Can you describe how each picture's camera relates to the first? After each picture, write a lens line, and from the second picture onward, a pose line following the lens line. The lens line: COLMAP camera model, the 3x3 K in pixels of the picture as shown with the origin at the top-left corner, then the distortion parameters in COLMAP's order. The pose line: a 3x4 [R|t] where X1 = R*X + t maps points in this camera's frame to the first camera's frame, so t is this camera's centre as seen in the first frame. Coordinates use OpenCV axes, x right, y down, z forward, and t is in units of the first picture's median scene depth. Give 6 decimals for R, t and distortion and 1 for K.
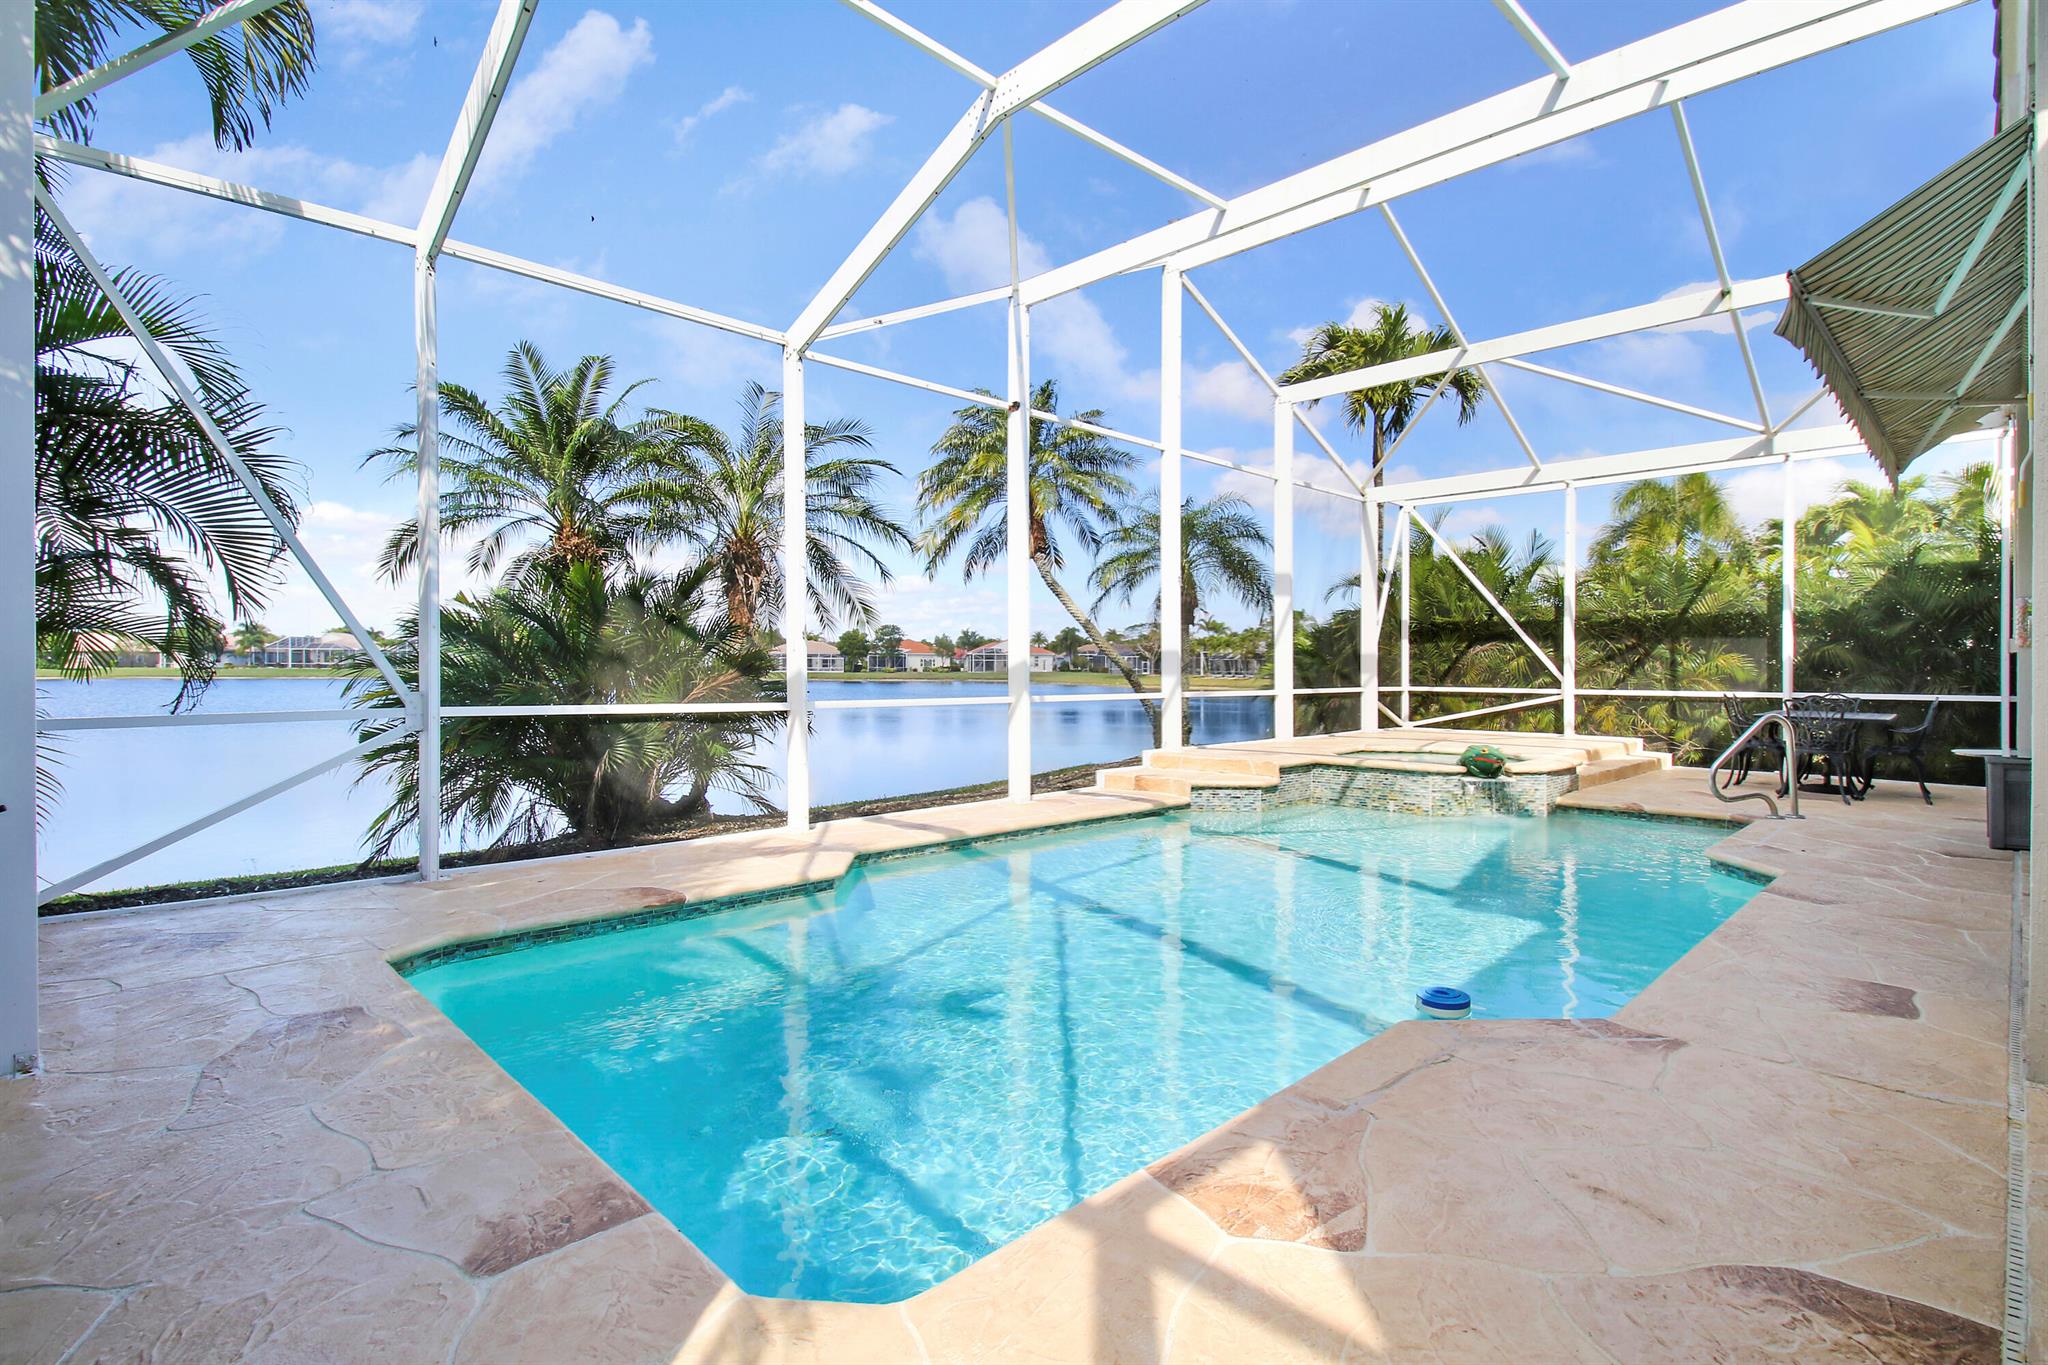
lens RADIAL K [[970.3, 0, 1015.3], [0, 970.3, 668.0], [0, 0, 1]] dist [0.003410, -0.013924]
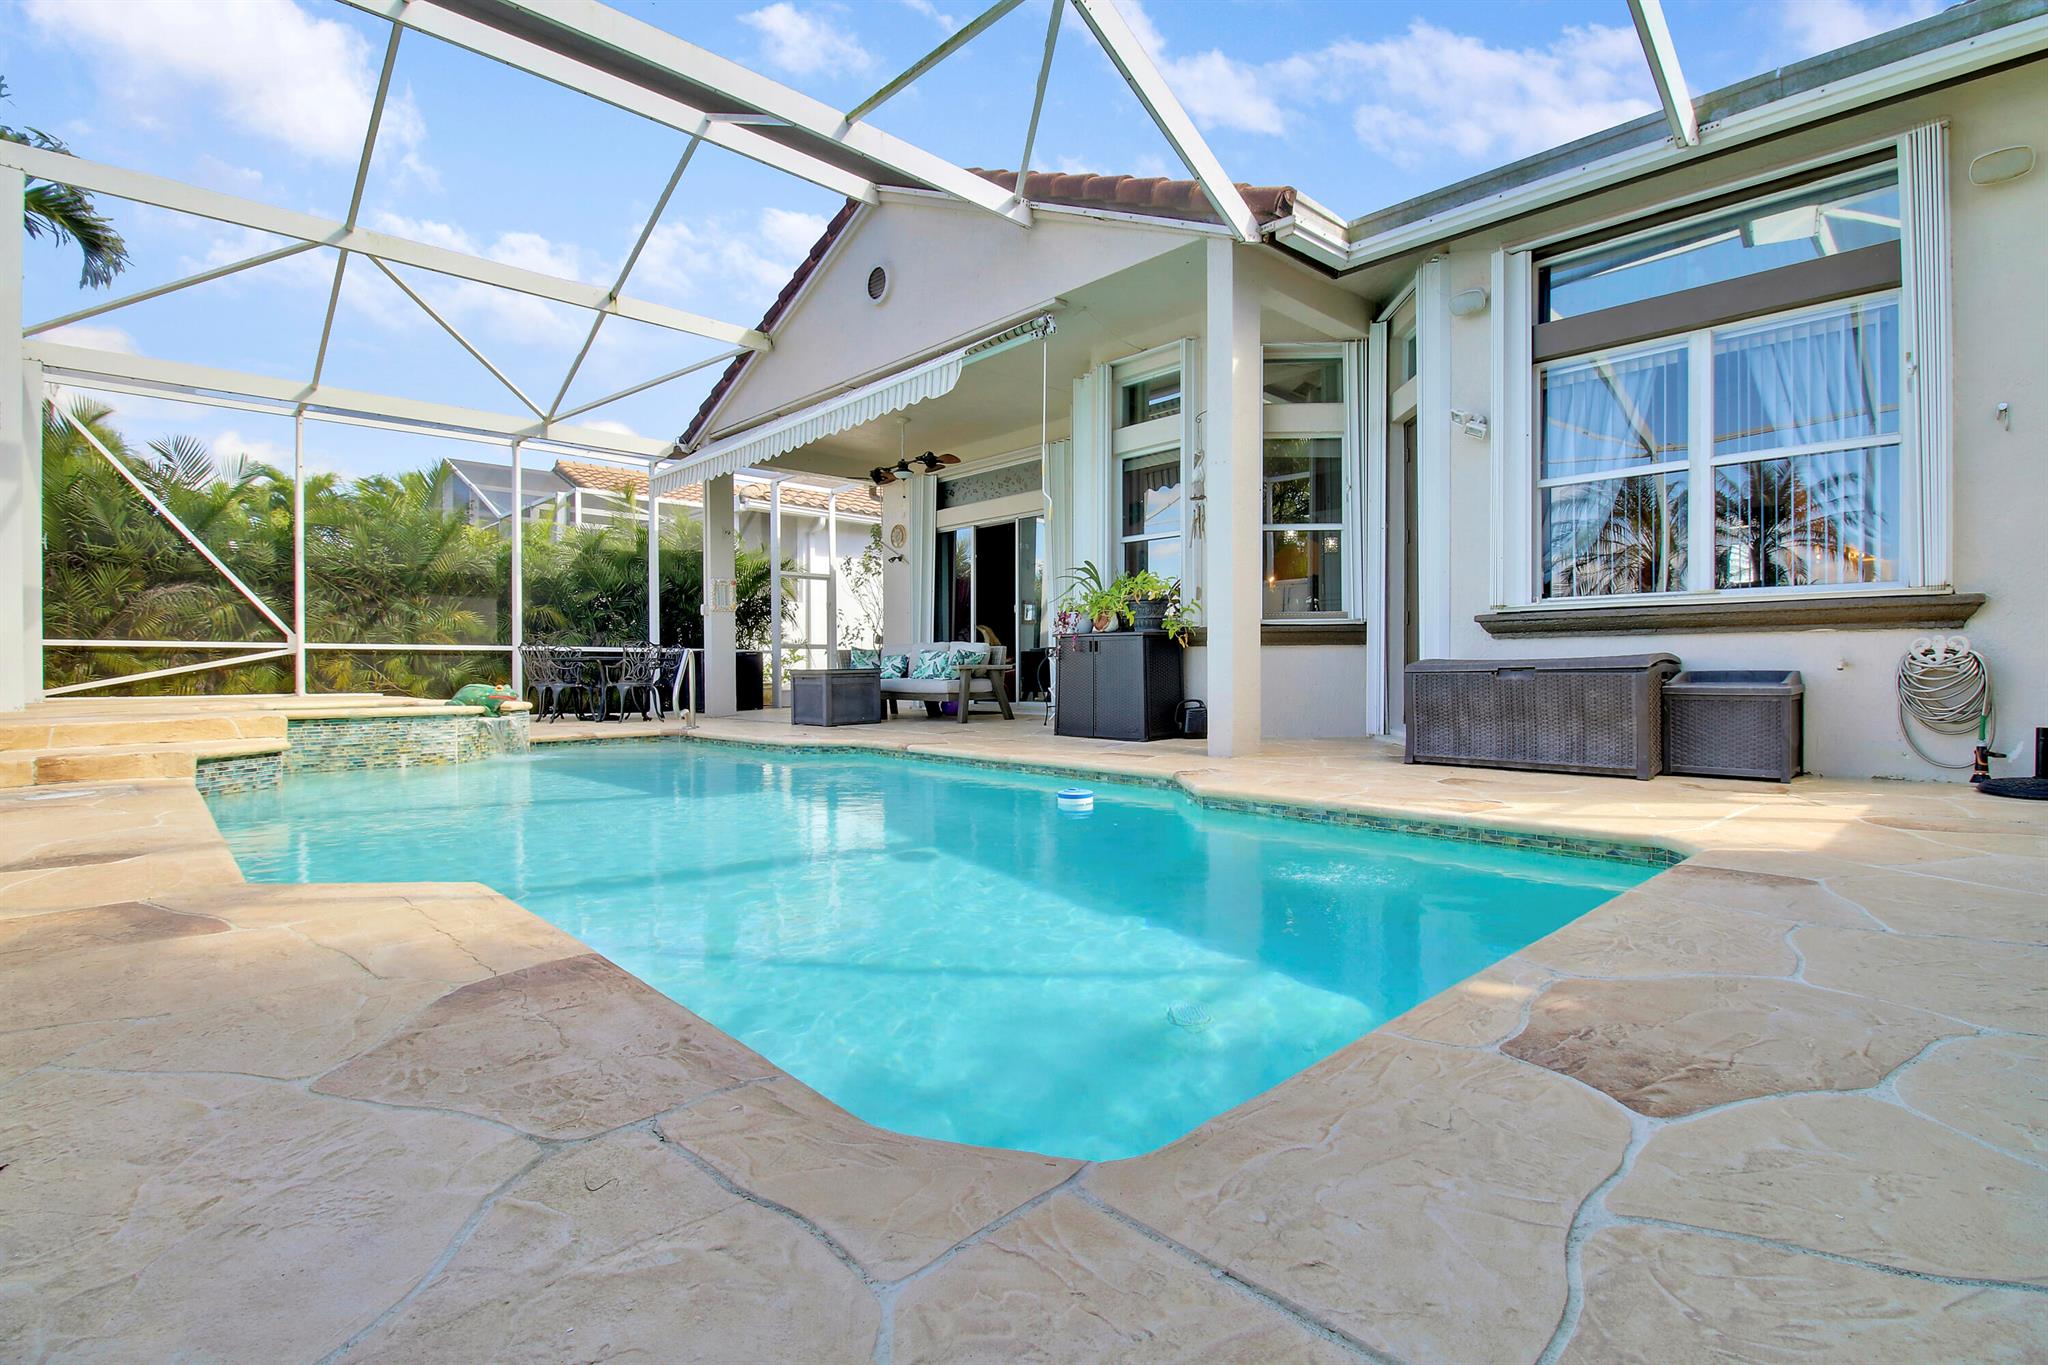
lens RADIAL K [[970.3, 0, 1015.3], [0, 970.3, 668.0], [0, 0, 1]] dist [0.003410, -0.013924]
pose [[0.018585, -0.000163, 0.999827, -0.318868], [-0.001045, 0.999999, 0.000183, 0.045940], [-0.999827, -0.001049, 0.018585, 0.340084]]
